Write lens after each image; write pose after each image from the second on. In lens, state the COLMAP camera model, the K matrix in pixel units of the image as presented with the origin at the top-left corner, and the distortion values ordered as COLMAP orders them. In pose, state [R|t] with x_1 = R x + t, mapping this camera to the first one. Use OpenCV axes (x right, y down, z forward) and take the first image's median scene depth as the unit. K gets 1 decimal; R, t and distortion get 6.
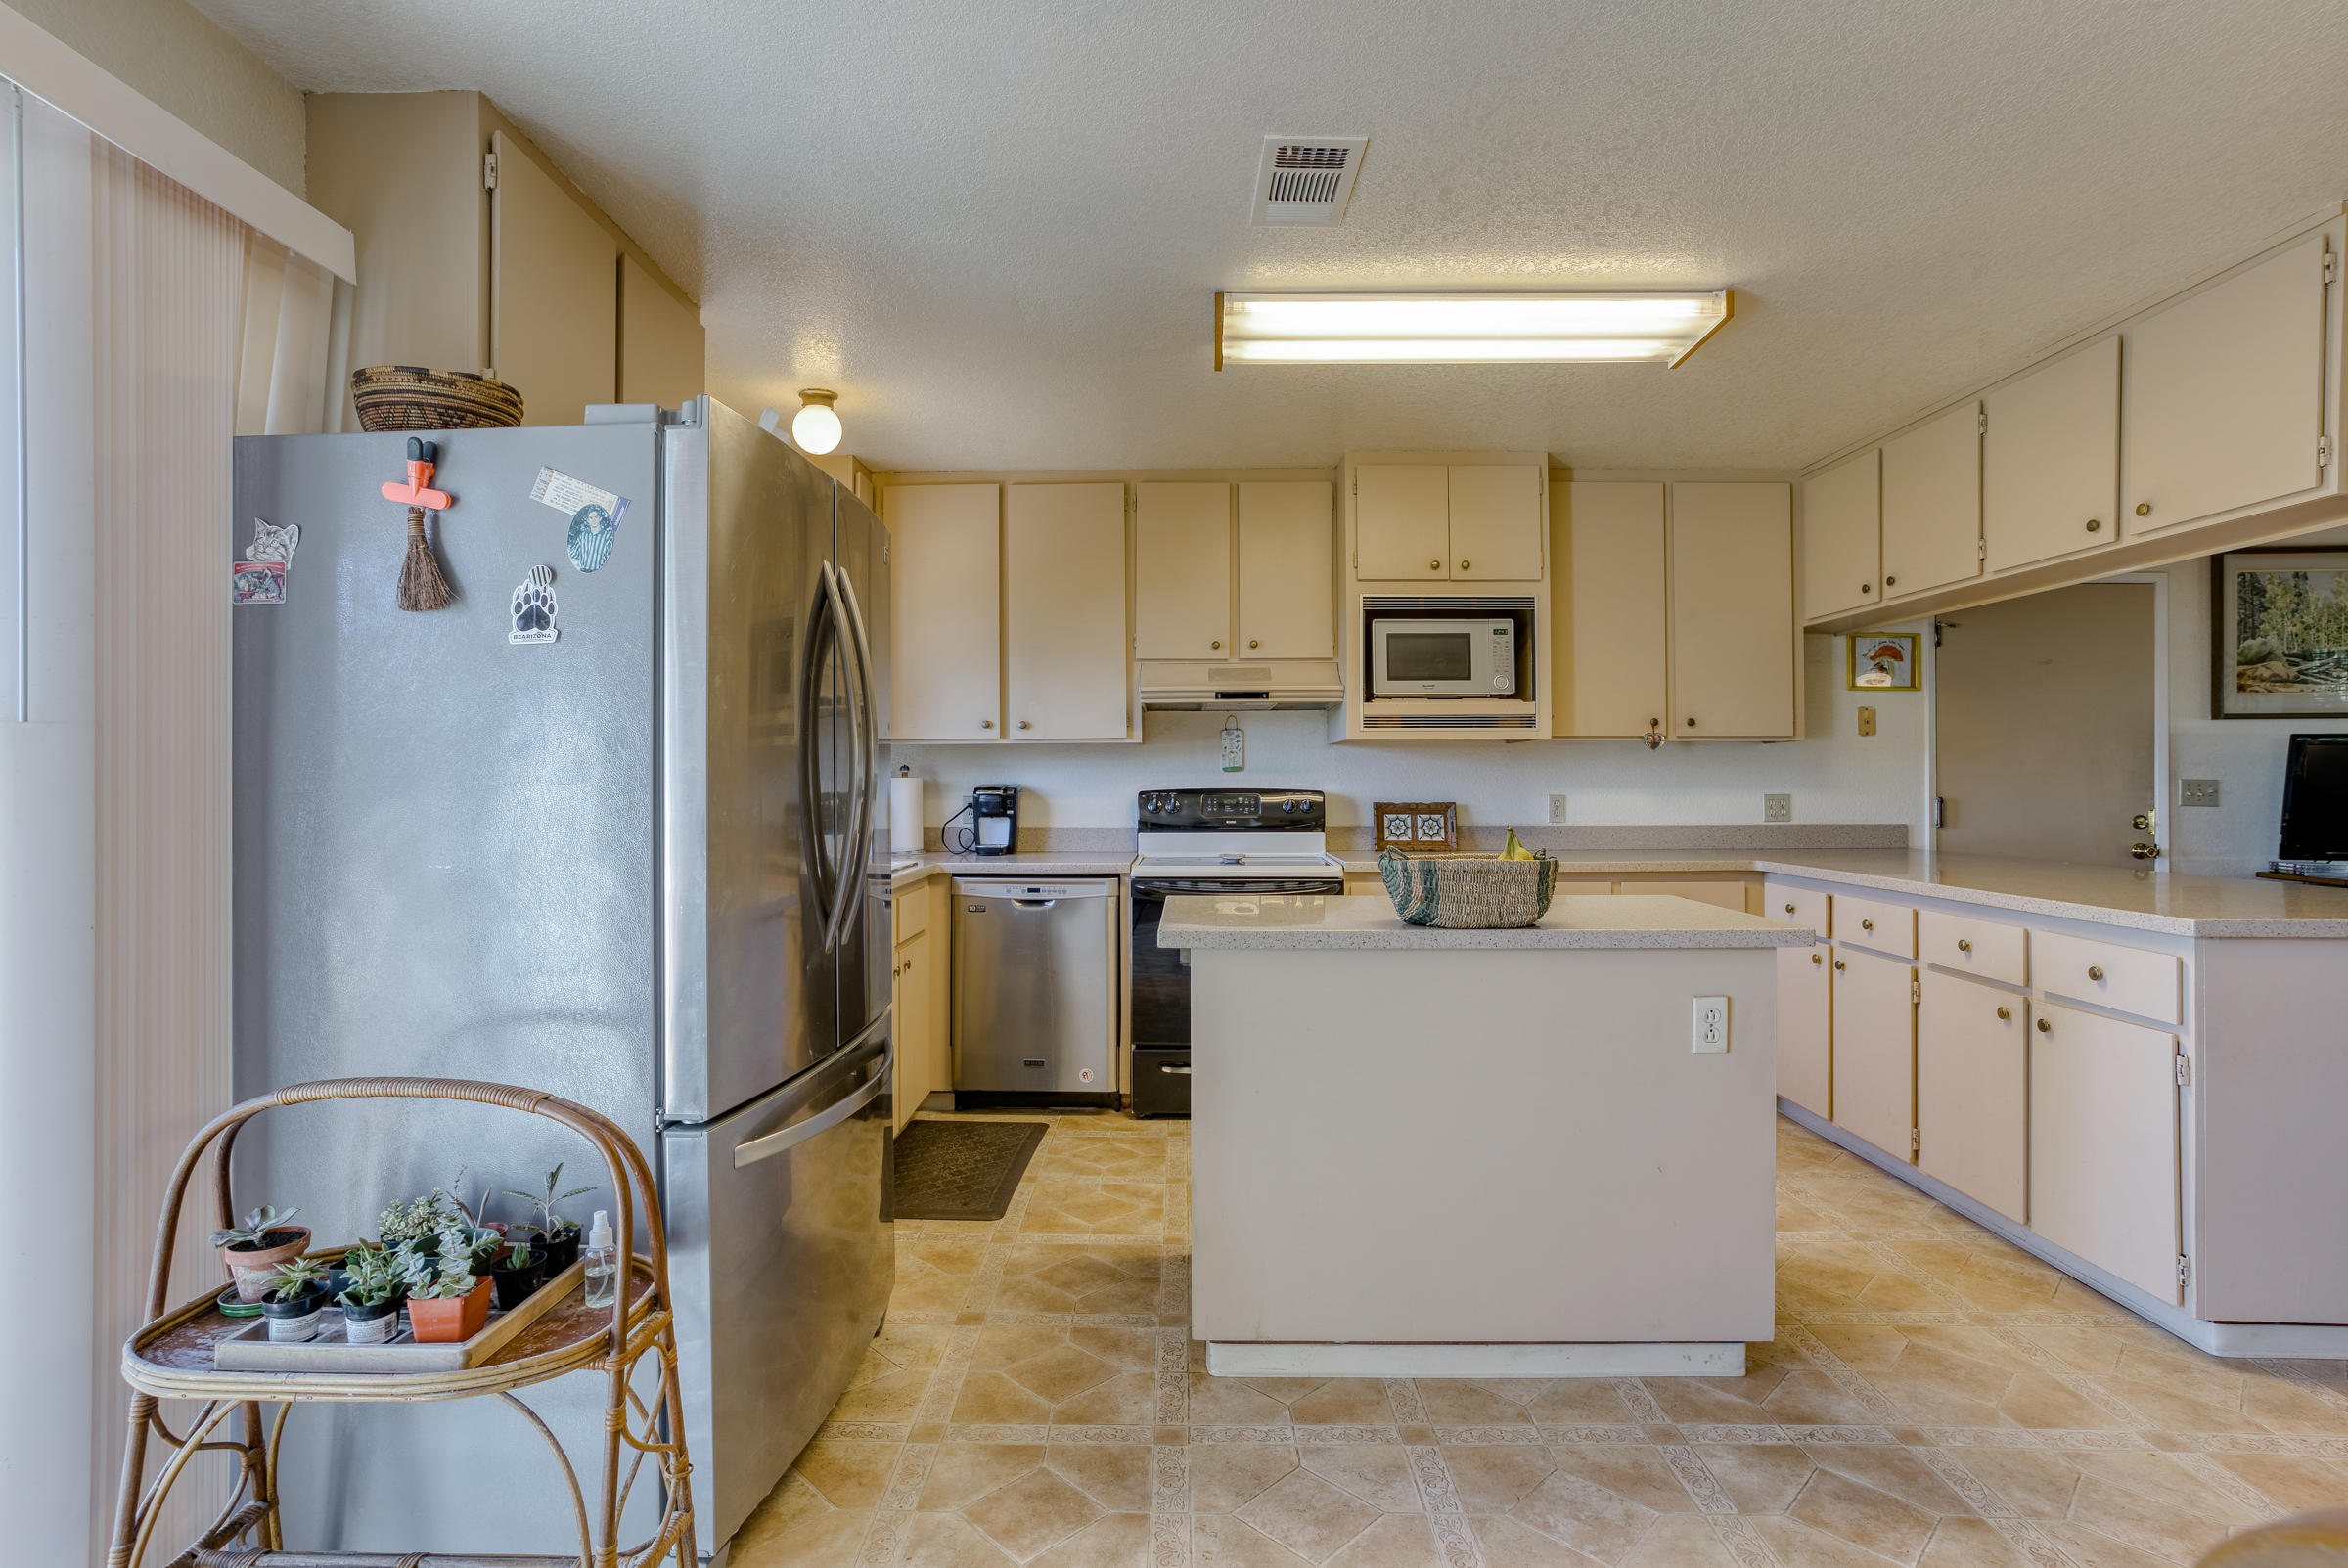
lens RADIAL K [[1154.5, 0, 1156.5], [0, 1154.5, 771.7], [0, 0, 1]] dist [-0.039263, 0.024193]
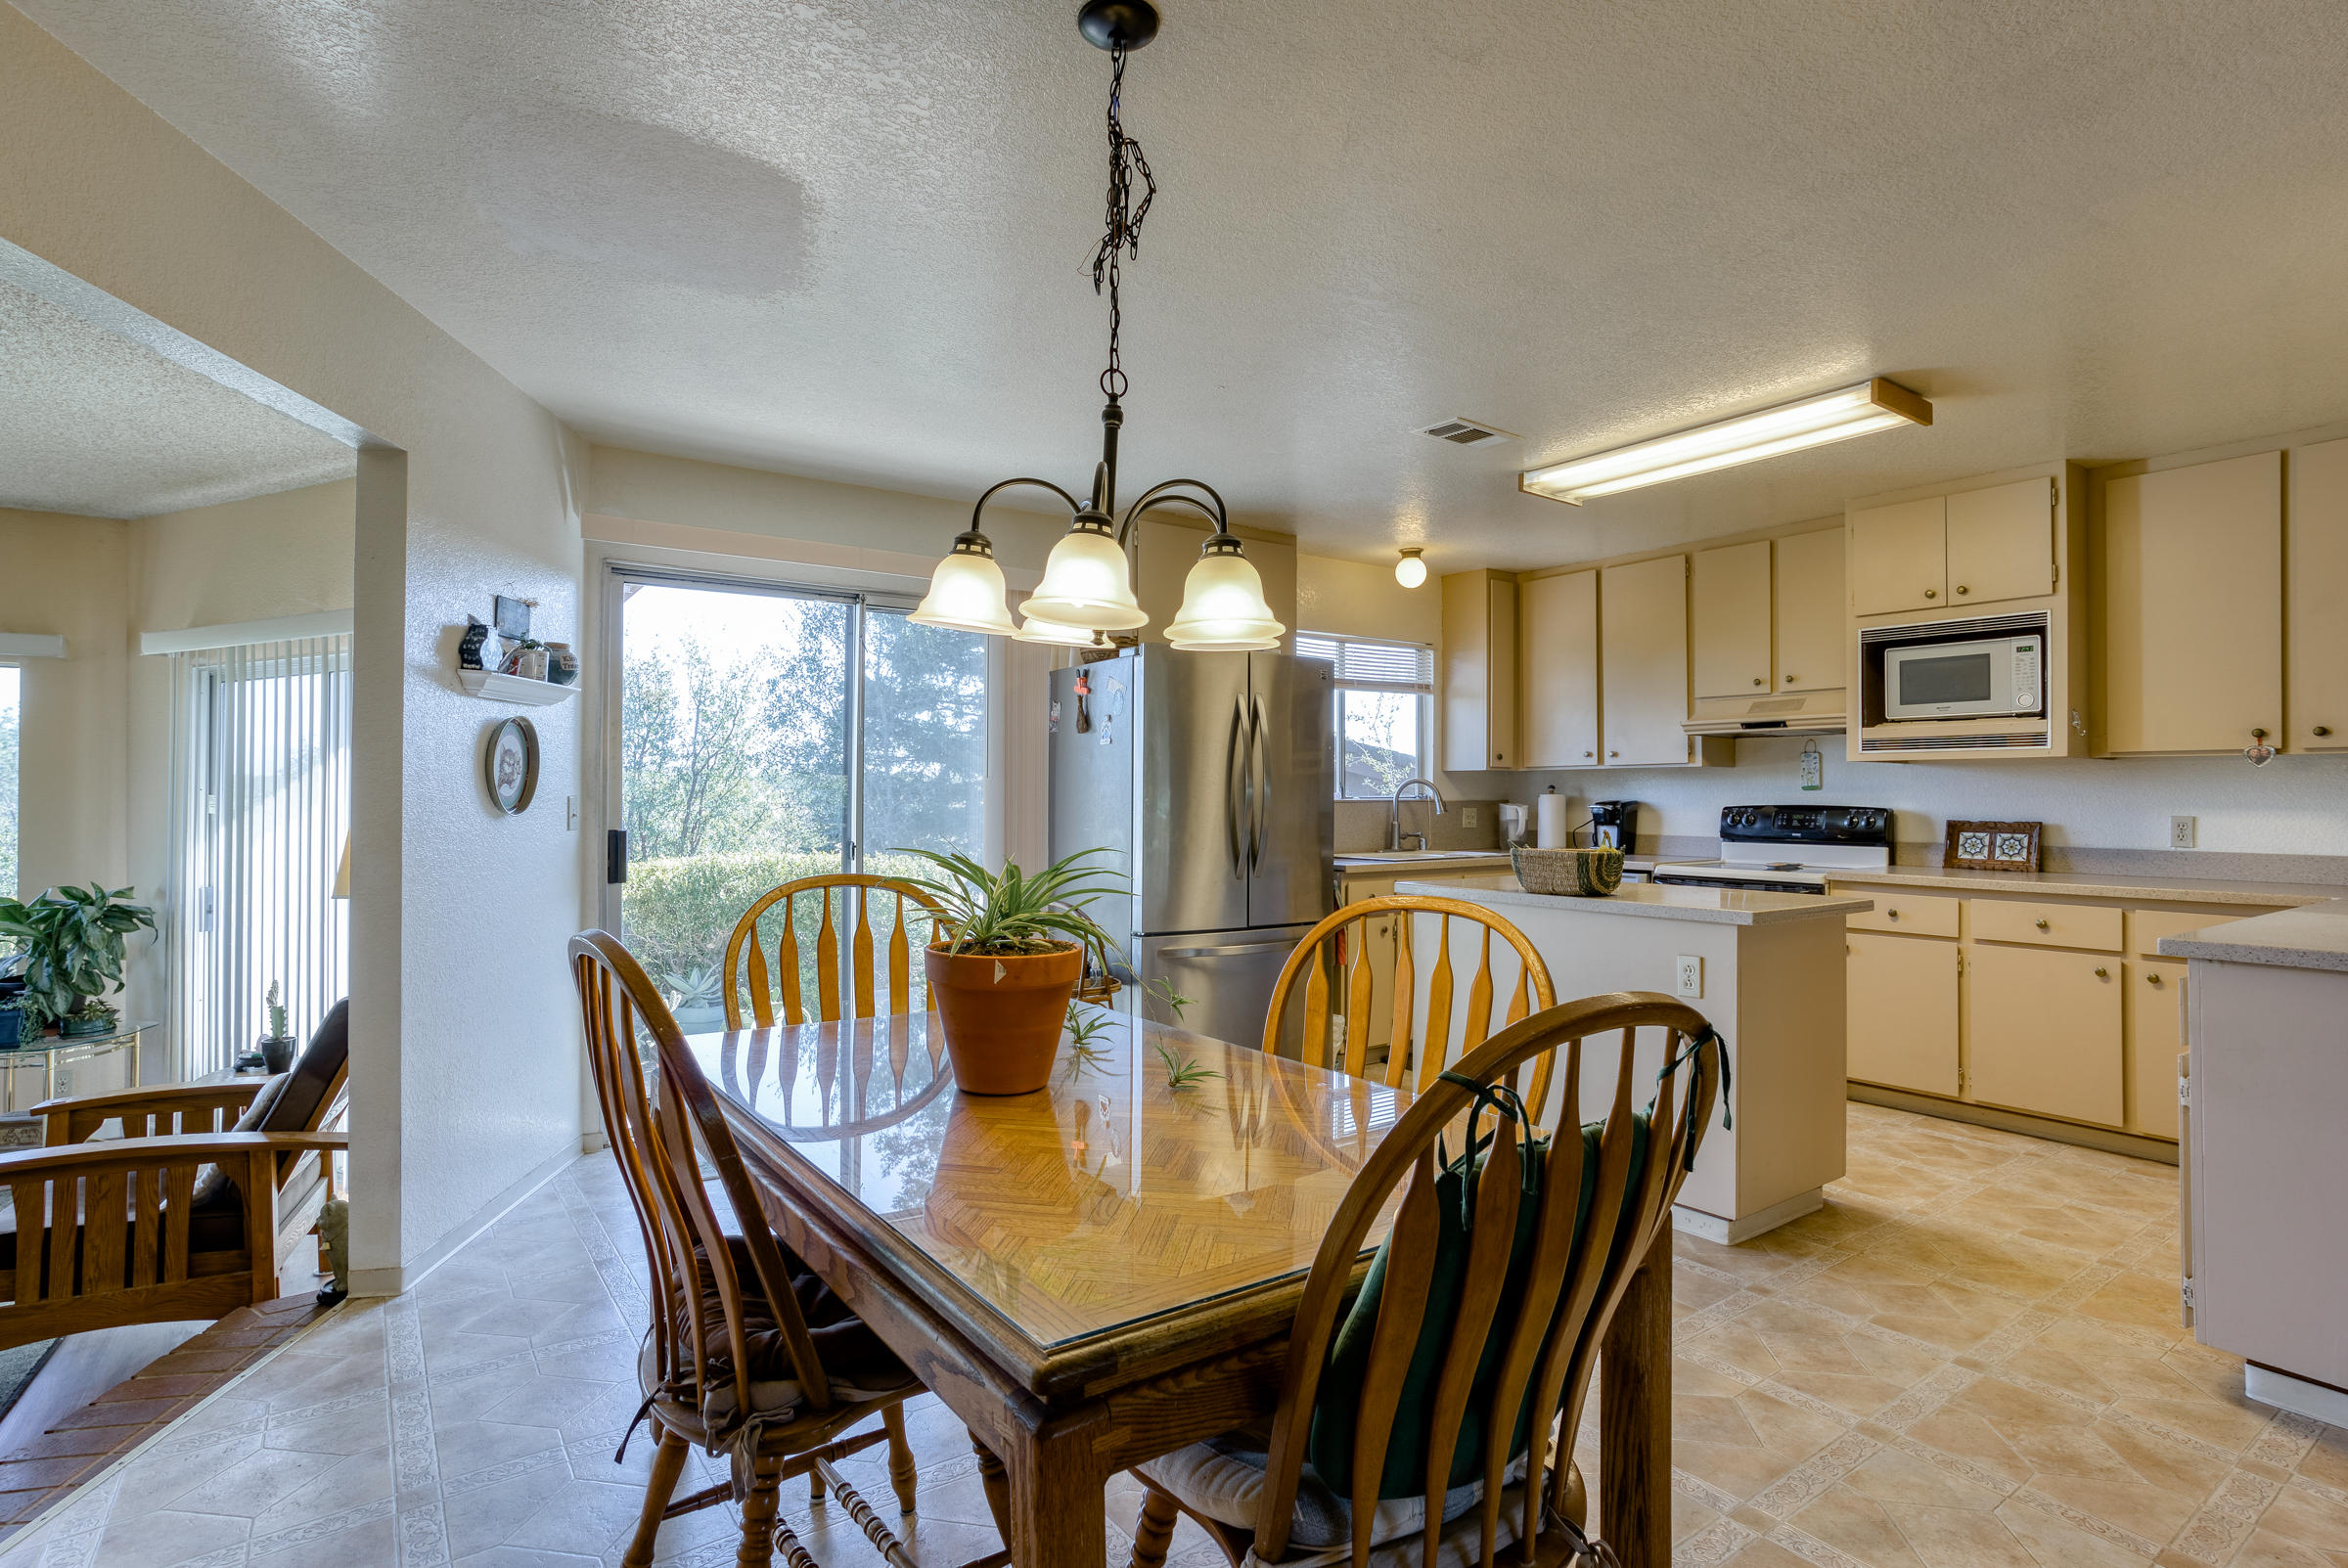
lens RADIAL K [[1154.5, 0, 1158.6], [0, 1154.5, 787.5], [0, 0, 1]] dist [-0.039263, 0.024193]
pose [[0.590884, -0.001552, -0.806755, 0.622883], [0.003189, 0.999995, 0.000412, -0.005364], [0.806750, -0.002817, 0.590886, -0.172031]]
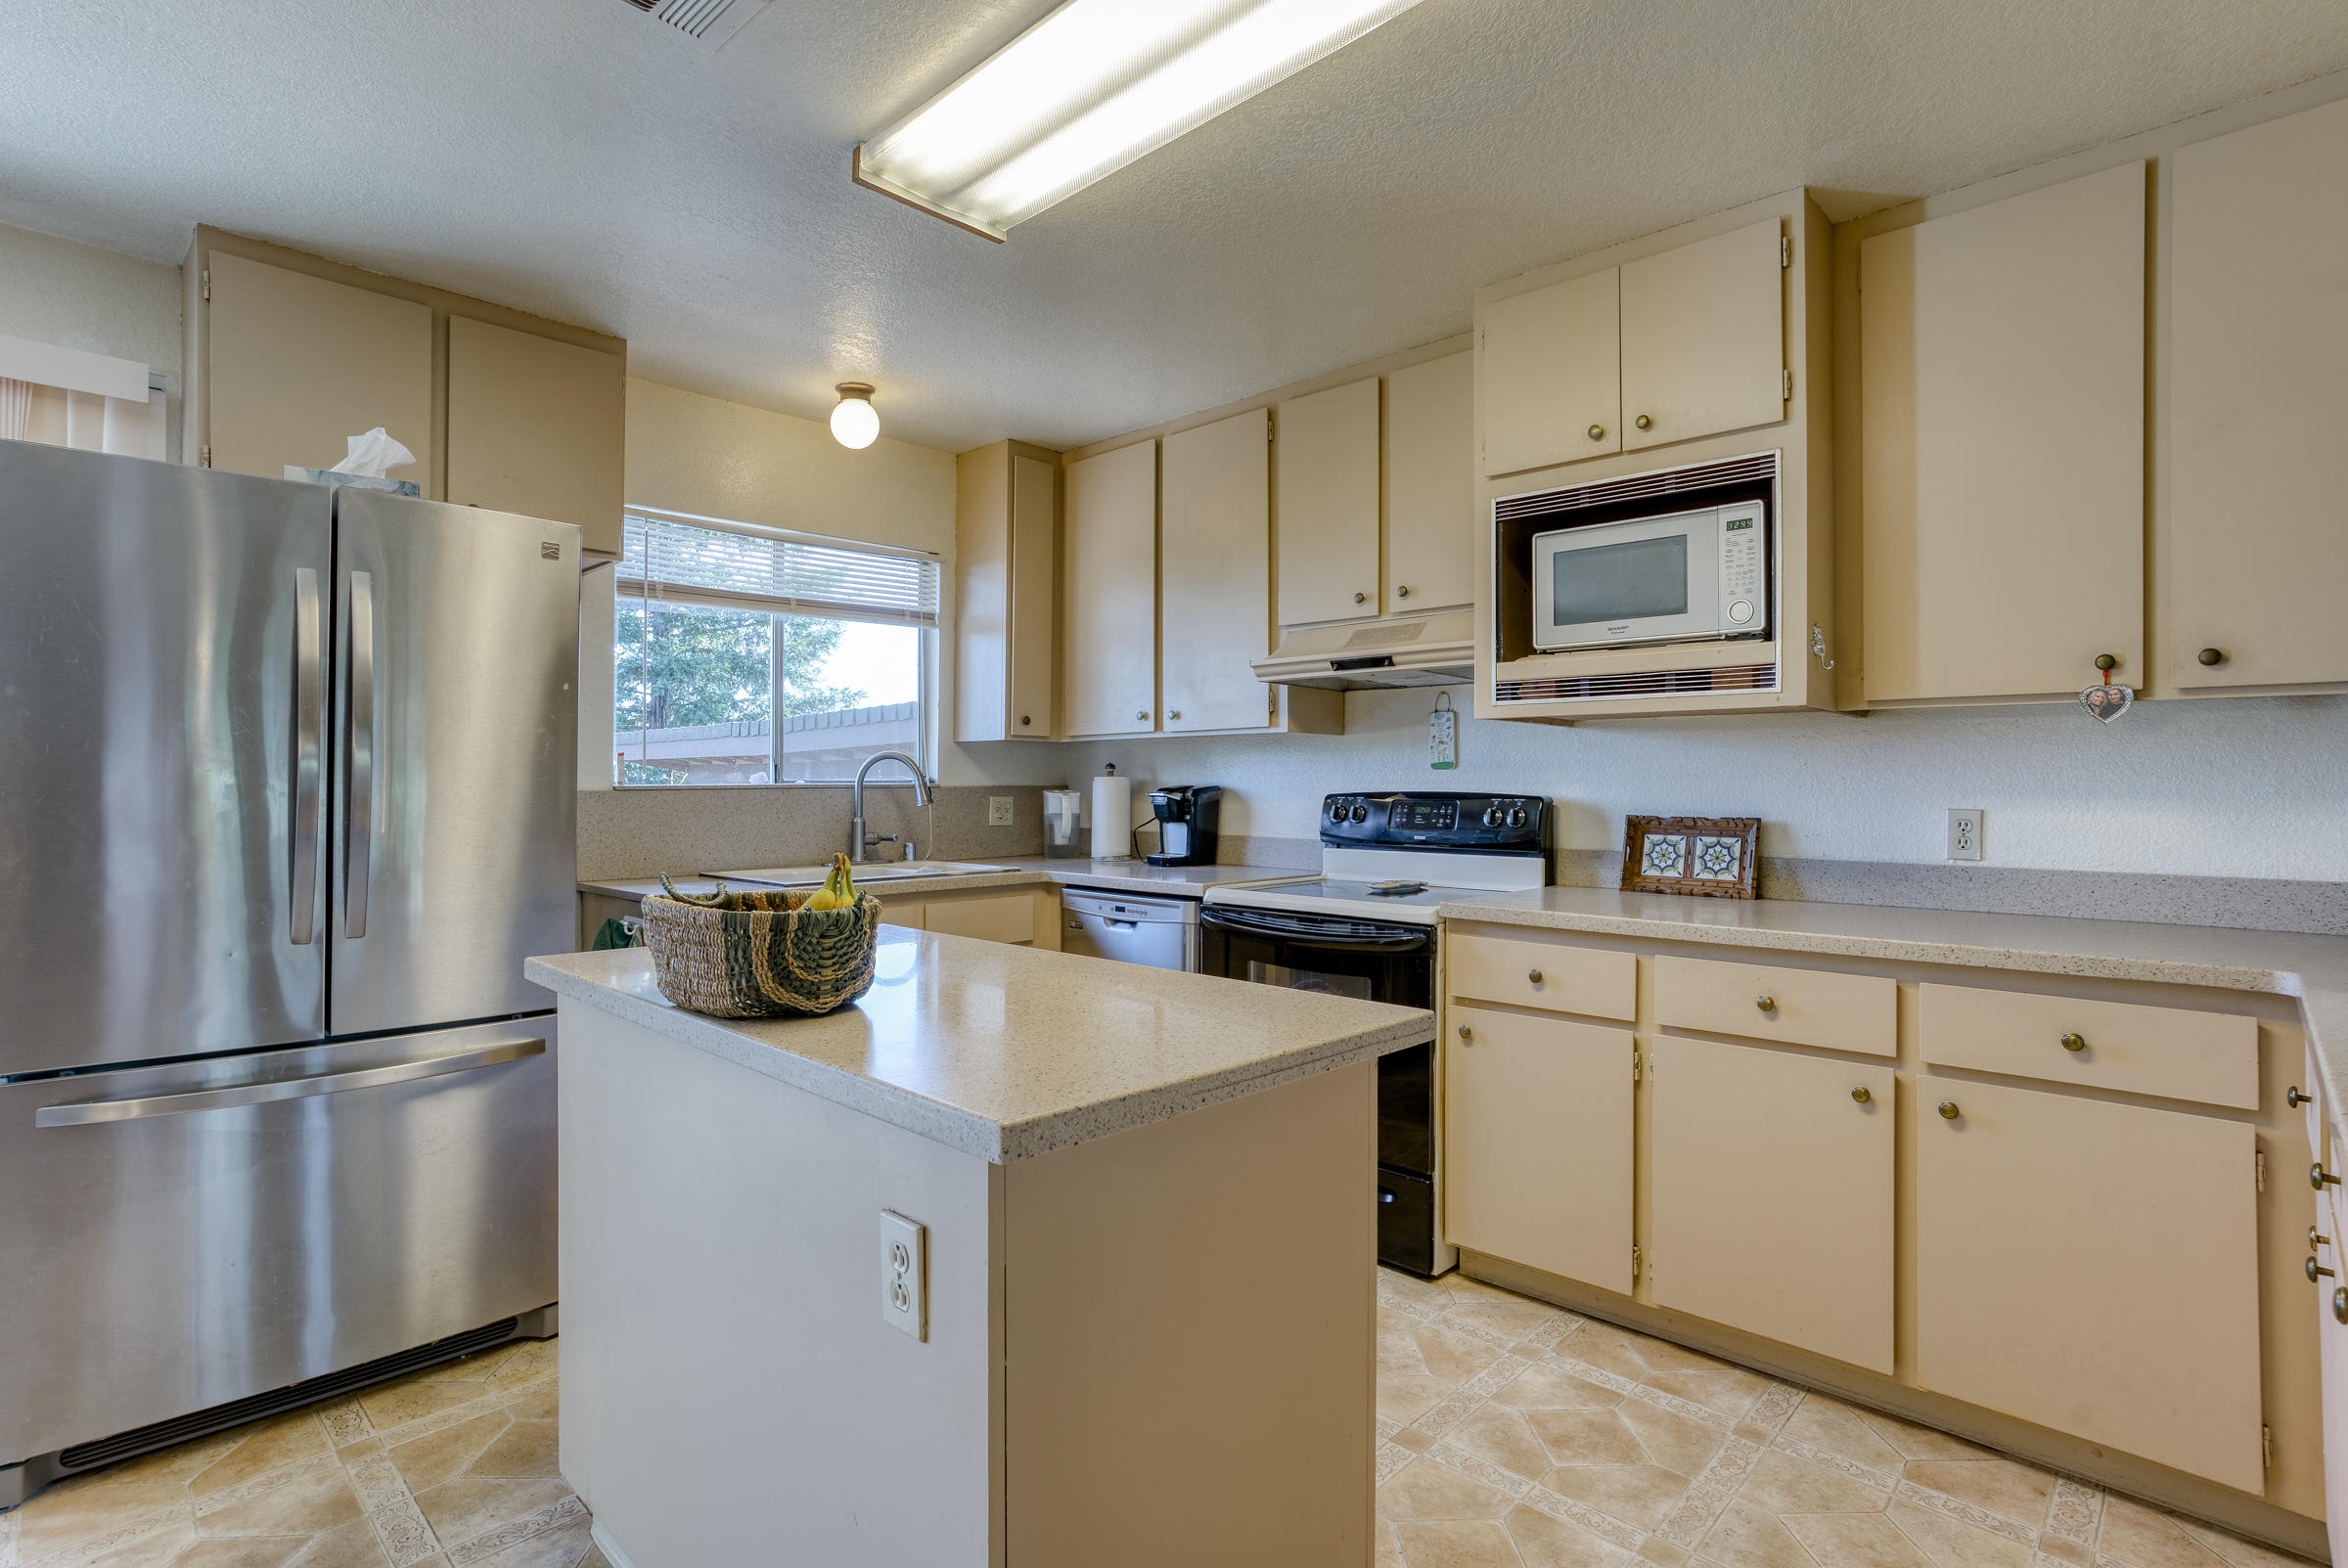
lens RADIAL K [[1154.5, 0, 1158.7], [0, 1154.5, 785.0], [0, 0, 1]] dist [-0.039263, 0.024193]
pose [[0.735573, 0.004763, -0.677429, 0.456164], [0.001209, 0.999964, 0.008344, 0.004023], [0.677444, -0.006956, 0.735541, 0.363466]]
